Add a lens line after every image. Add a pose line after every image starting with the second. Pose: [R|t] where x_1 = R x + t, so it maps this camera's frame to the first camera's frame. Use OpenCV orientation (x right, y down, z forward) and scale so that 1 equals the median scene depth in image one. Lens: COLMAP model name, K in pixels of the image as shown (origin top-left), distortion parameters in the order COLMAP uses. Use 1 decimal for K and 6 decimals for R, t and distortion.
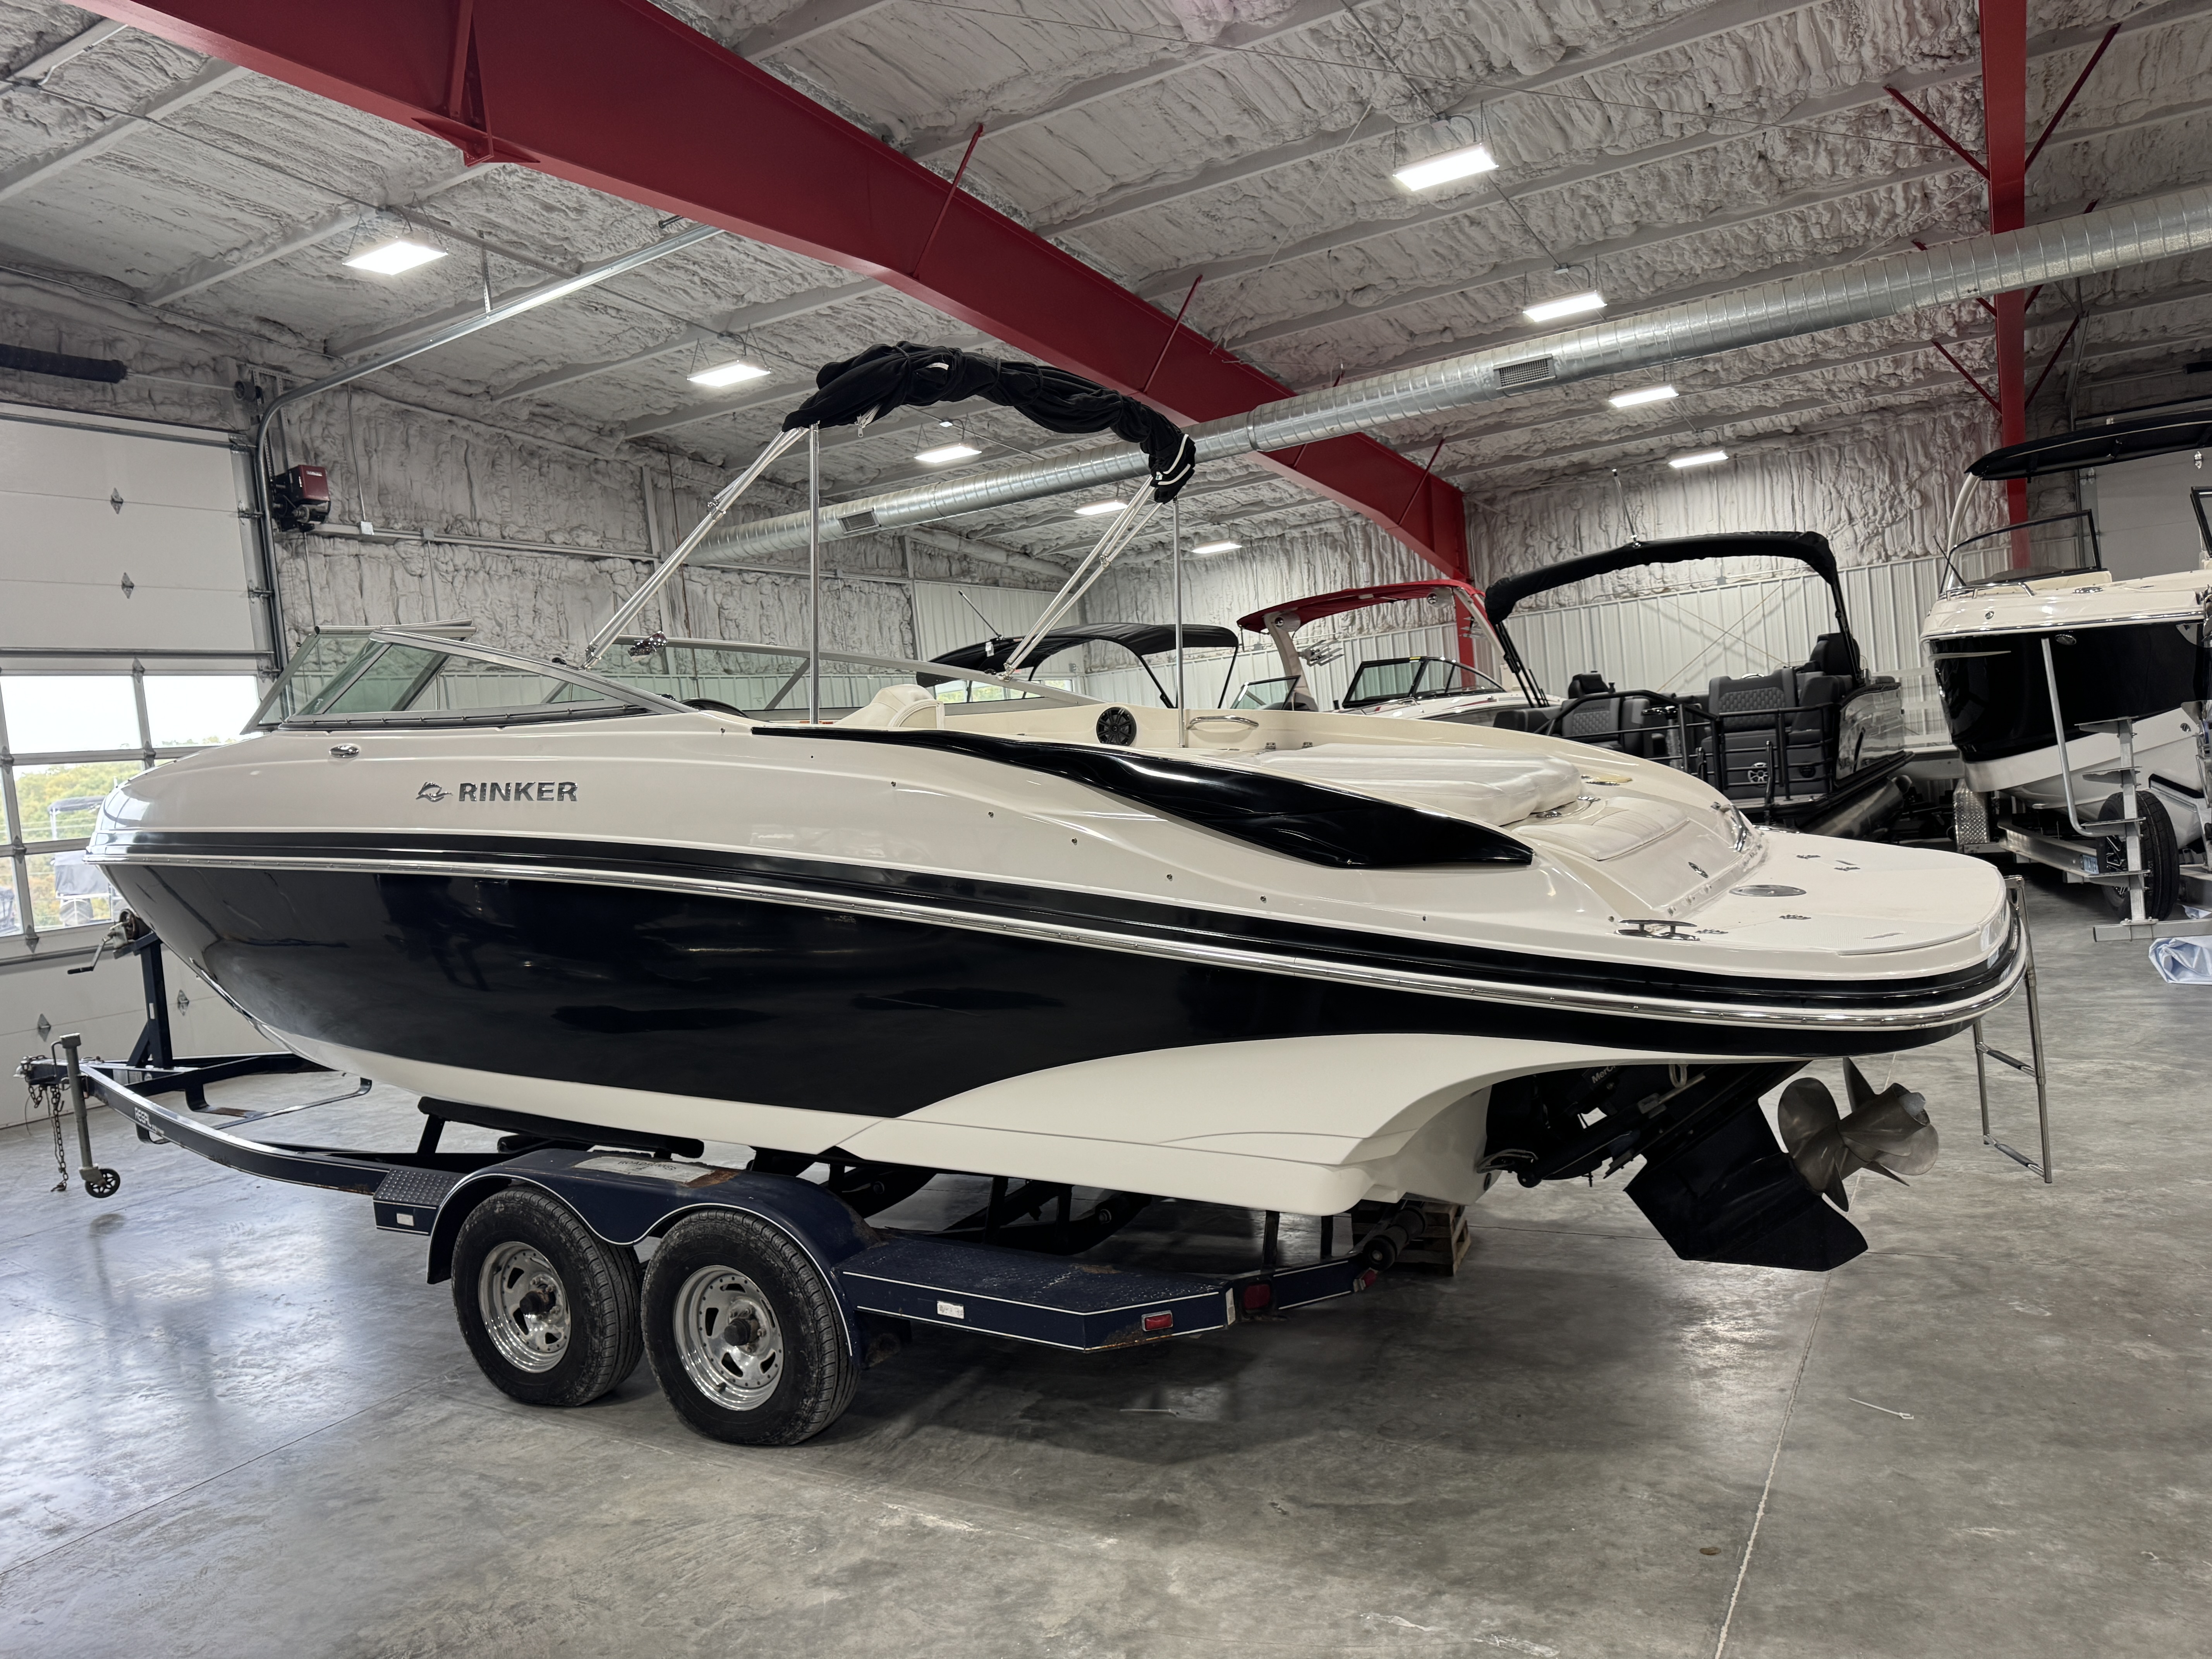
lens RADIAL K [[1576.6, 0, 1097.1], [0, 1576.6, 833.8], [0, 0, 1]] dist [0.002403, -0.000221]
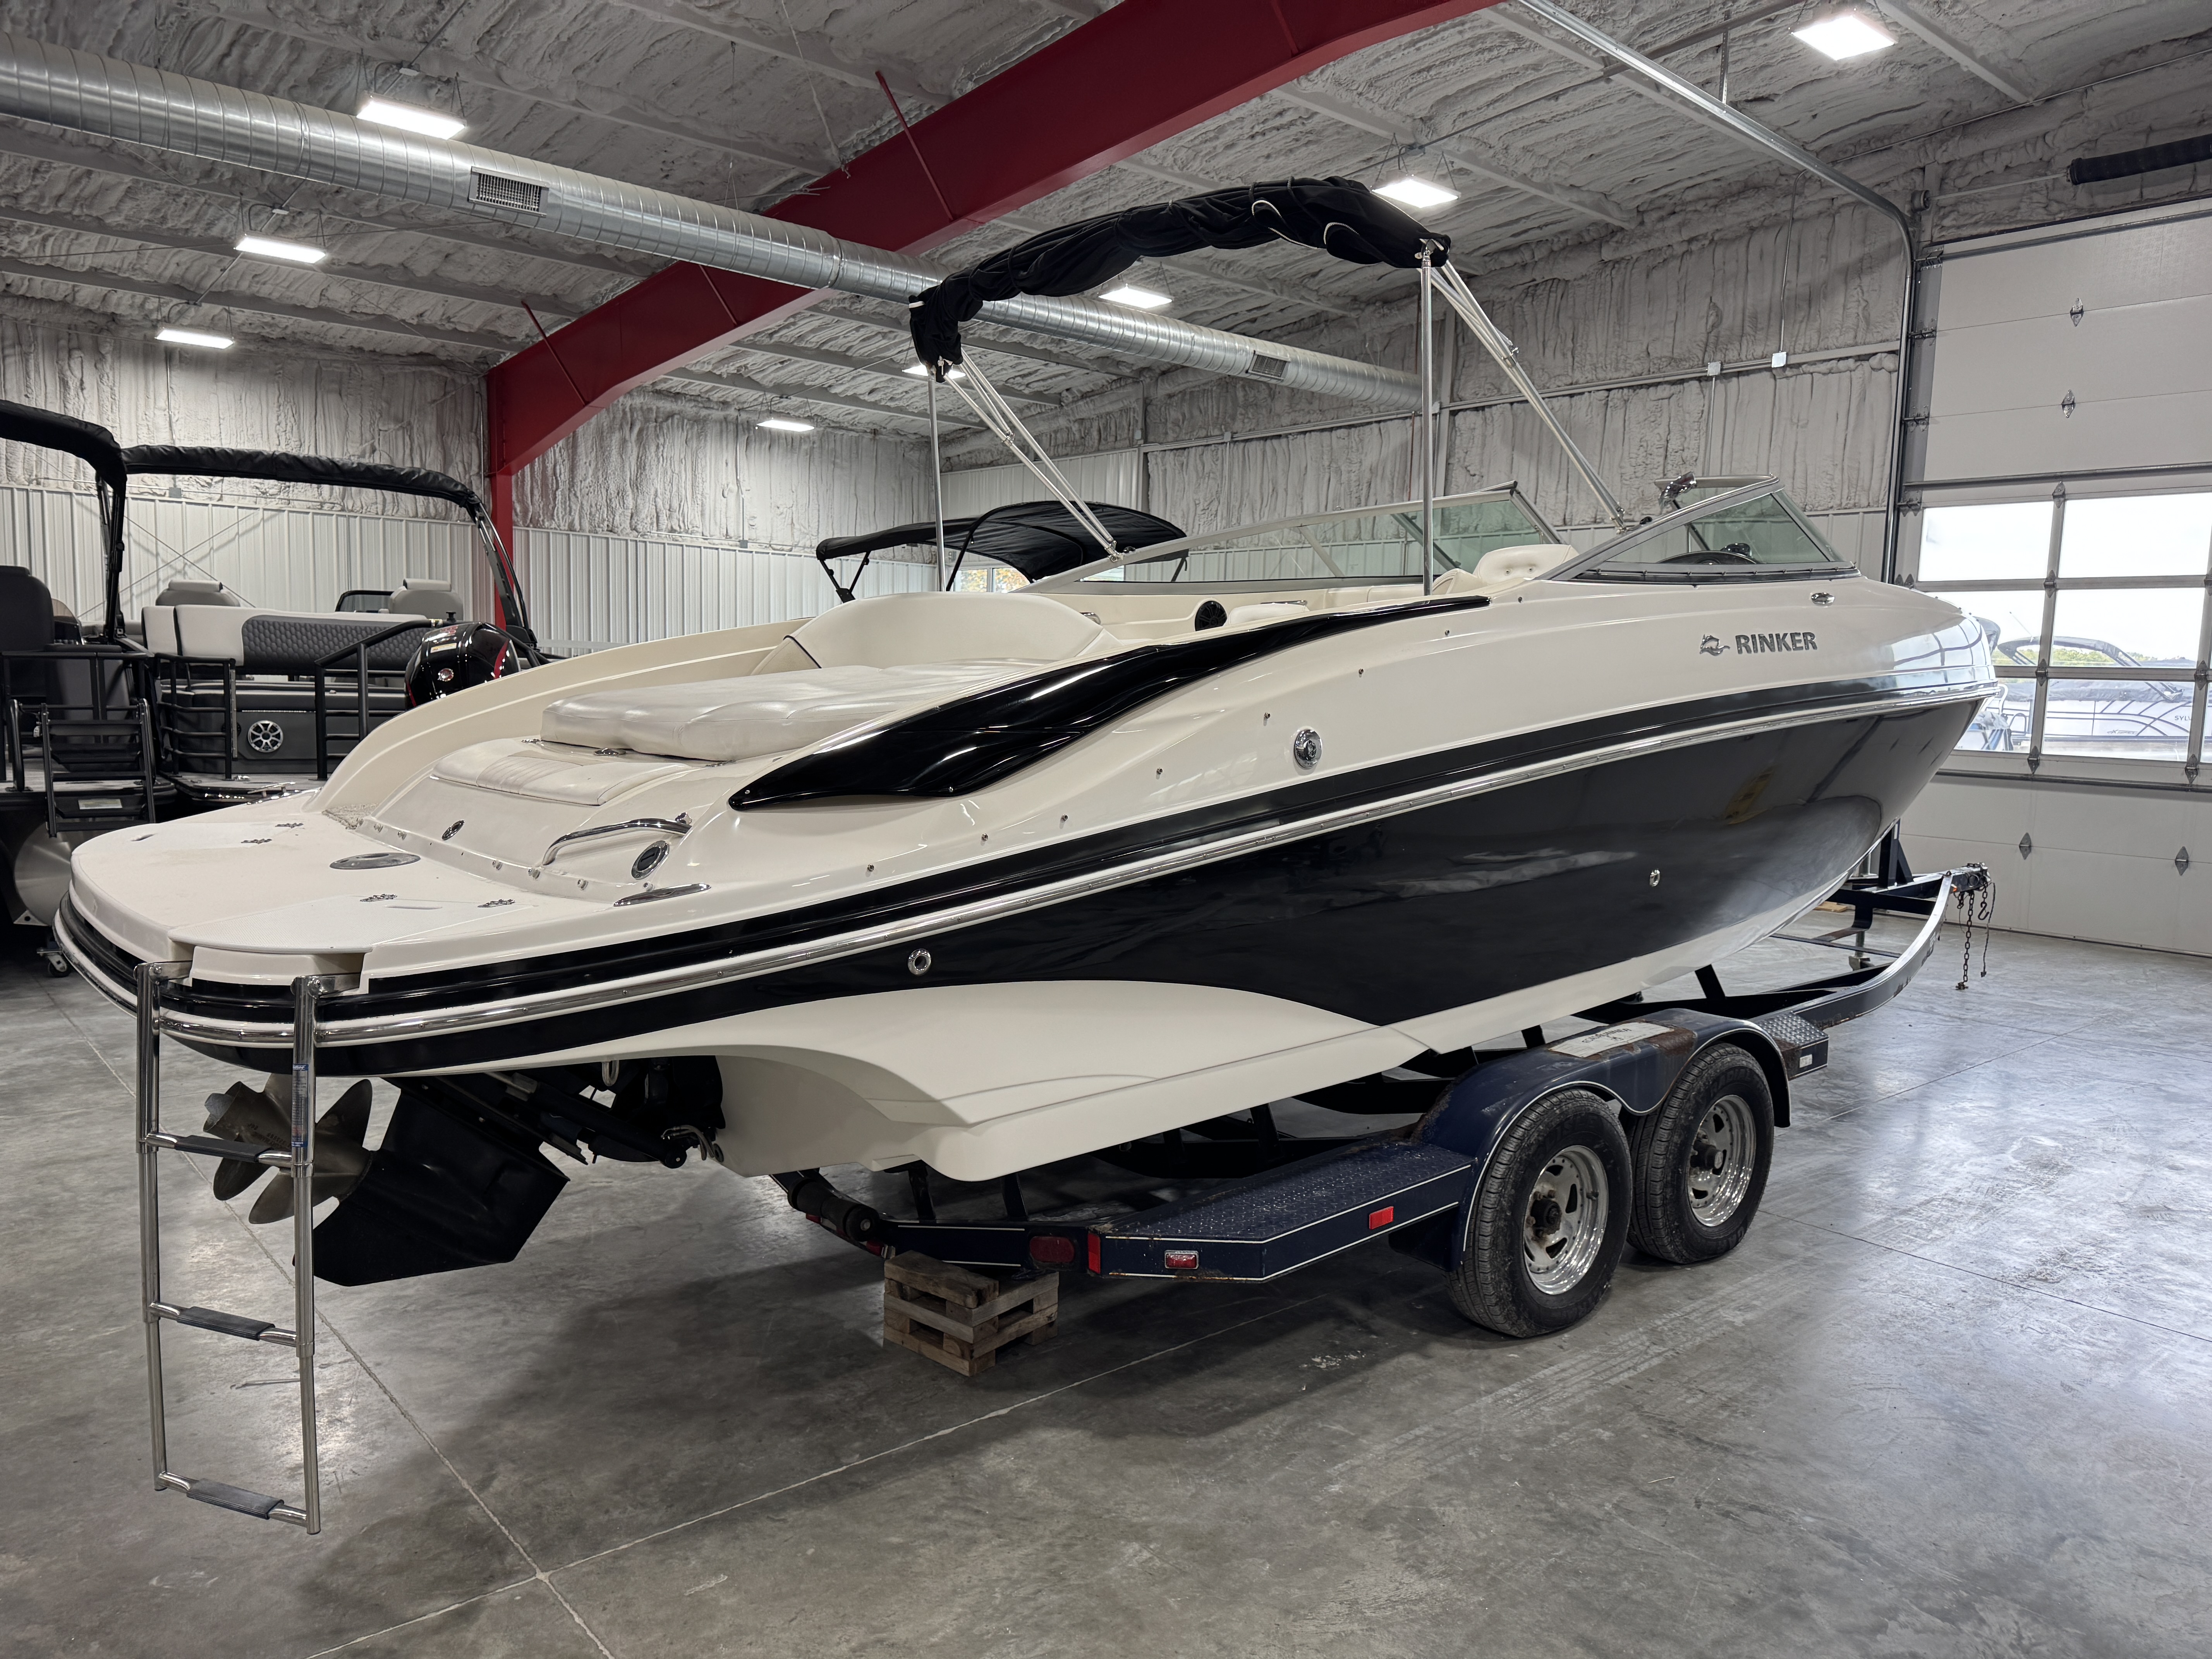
lens RADIAL K [[1576.6, 0, 1097.1], [0, 1576.6, 833.8], [0, 0, 1]] dist [0.002403, -0.000221]
pose [[-0.331861, 0.193146, -0.923343, 0.168608], [-0.045730, 0.974370, 0.220256, -0.028757], [0.942219, 0.115319, -0.314522, 0.254517]]
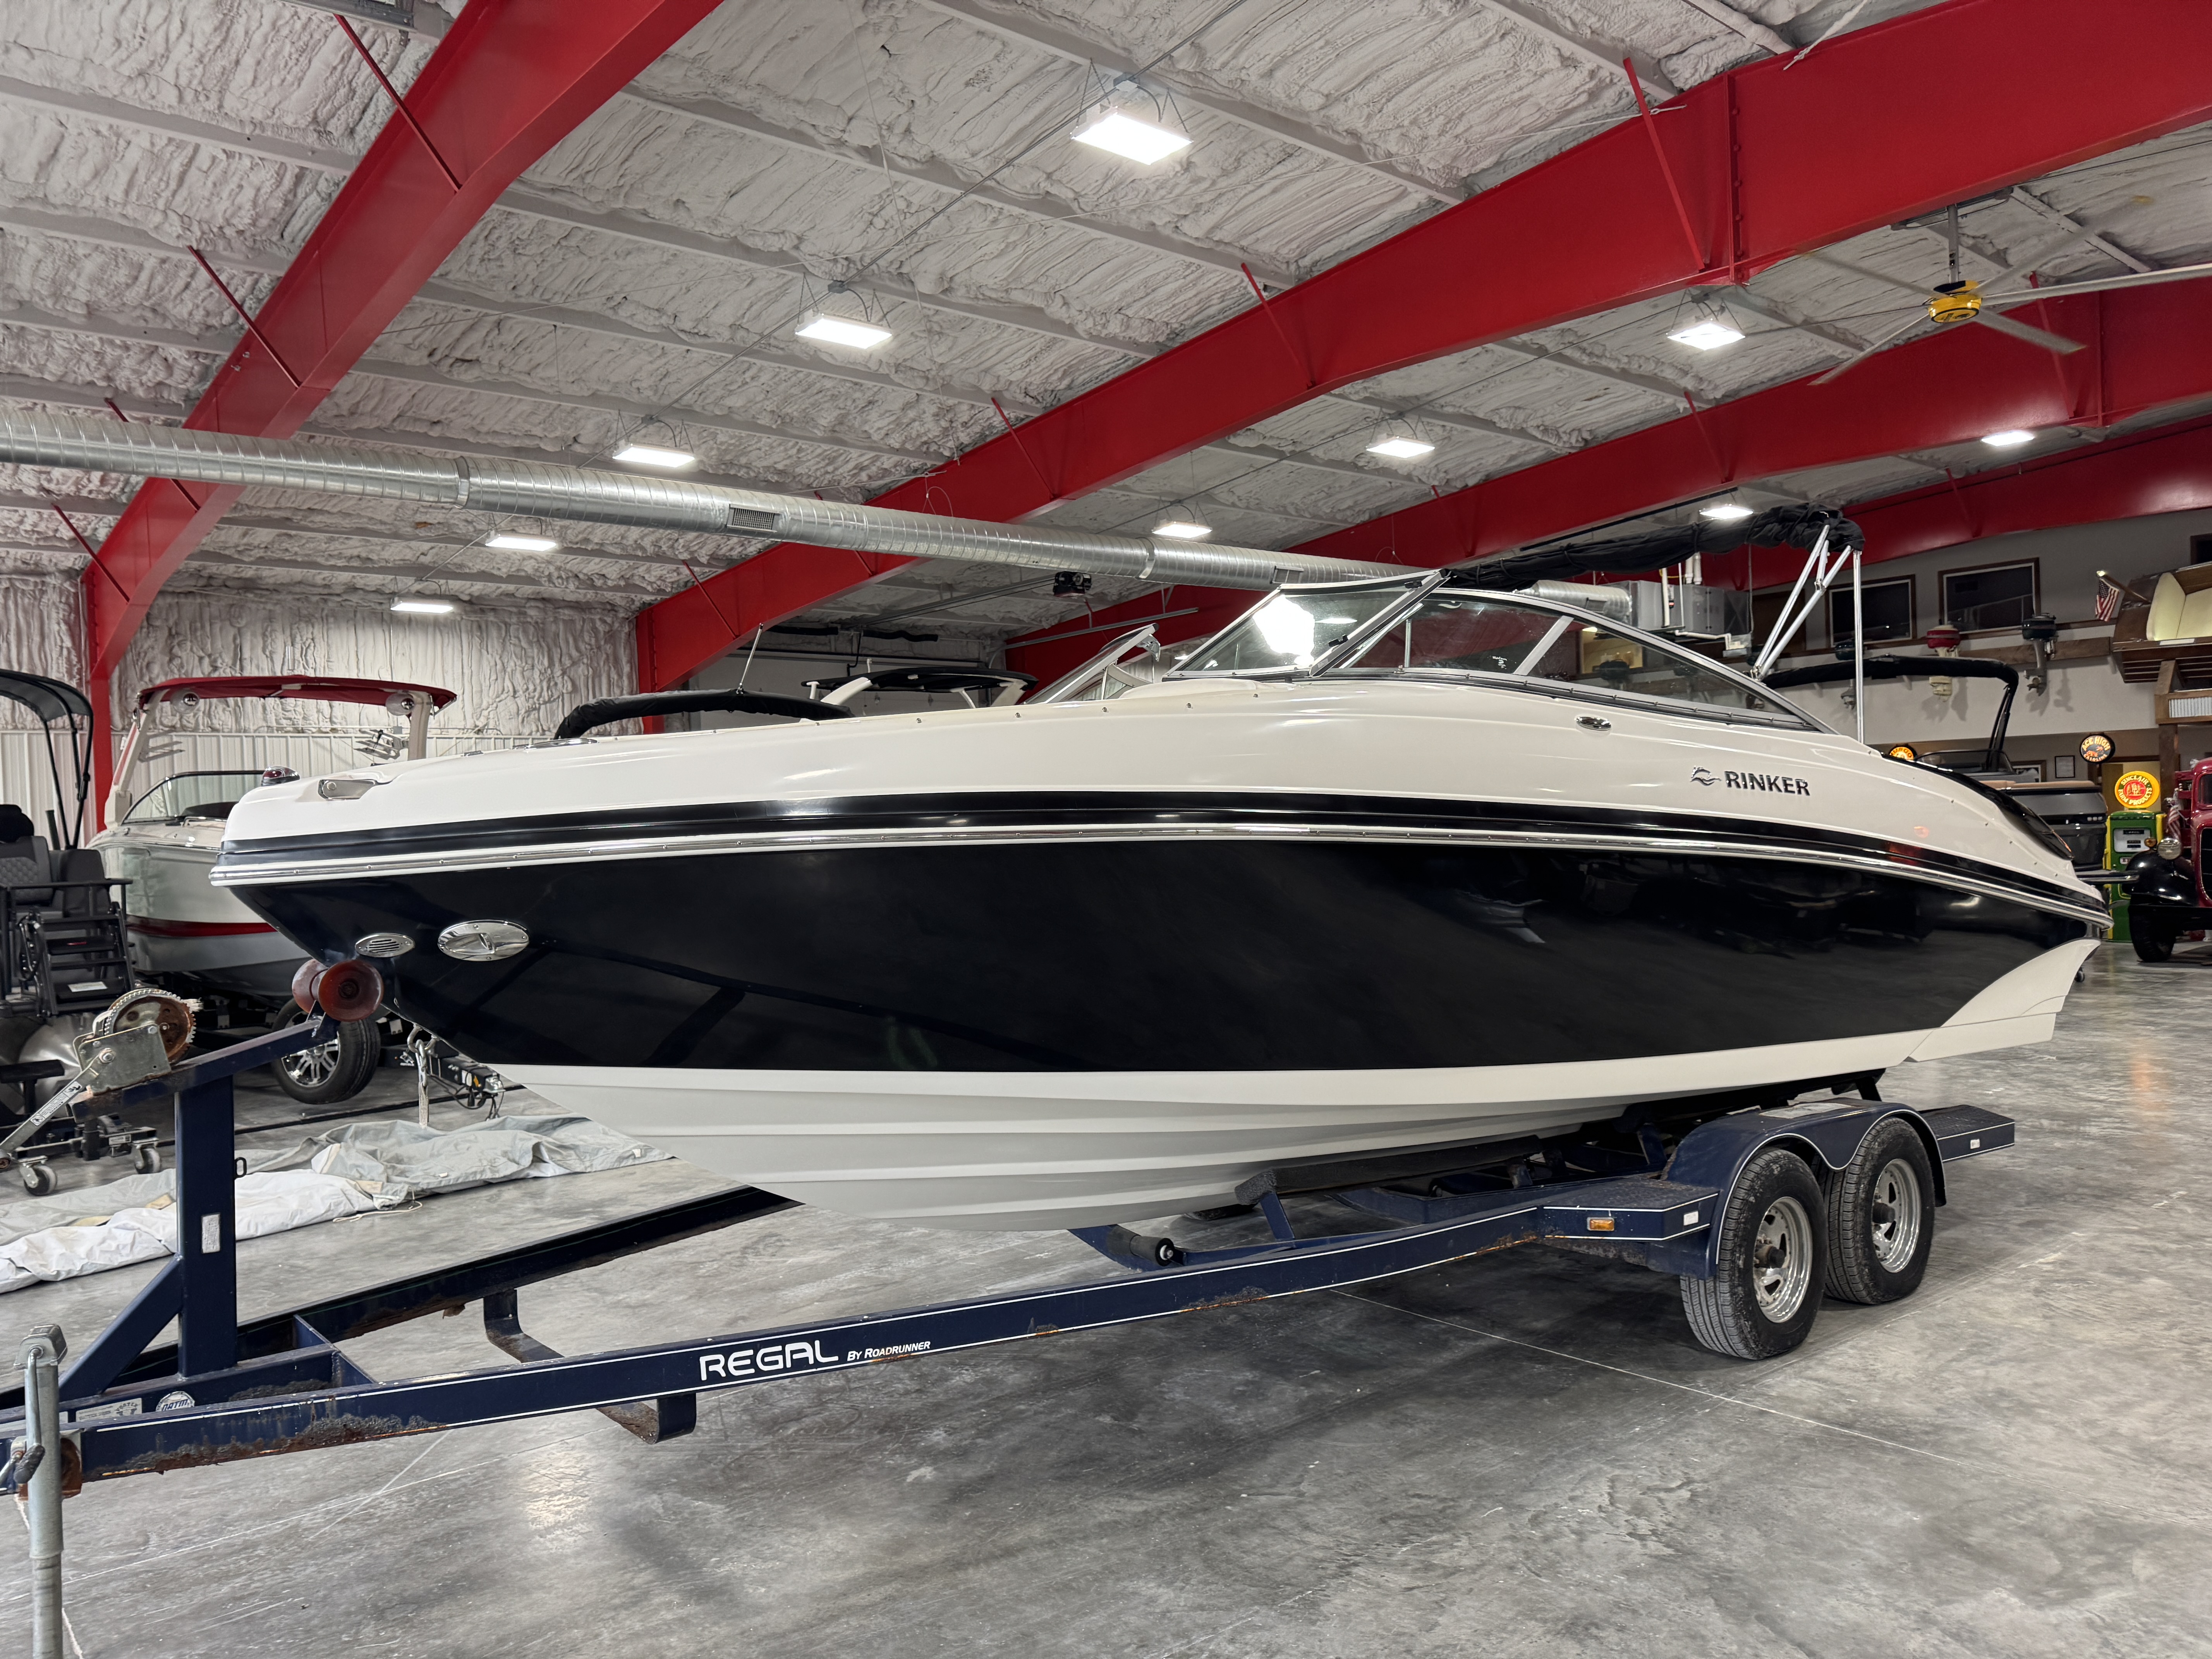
lens RADIAL K [[1576.6, 0, 1097.1], [0, 1576.6, 833.8], [0, 0, 1]] dist [0.002403, -0.000221]
pose [[0.331673, 0.085442, 0.939517, -0.412504], [0.039770, 0.993739, -0.104412, 0.027857], [-0.942556, 0.071995, 0.326198, 0.283532]]
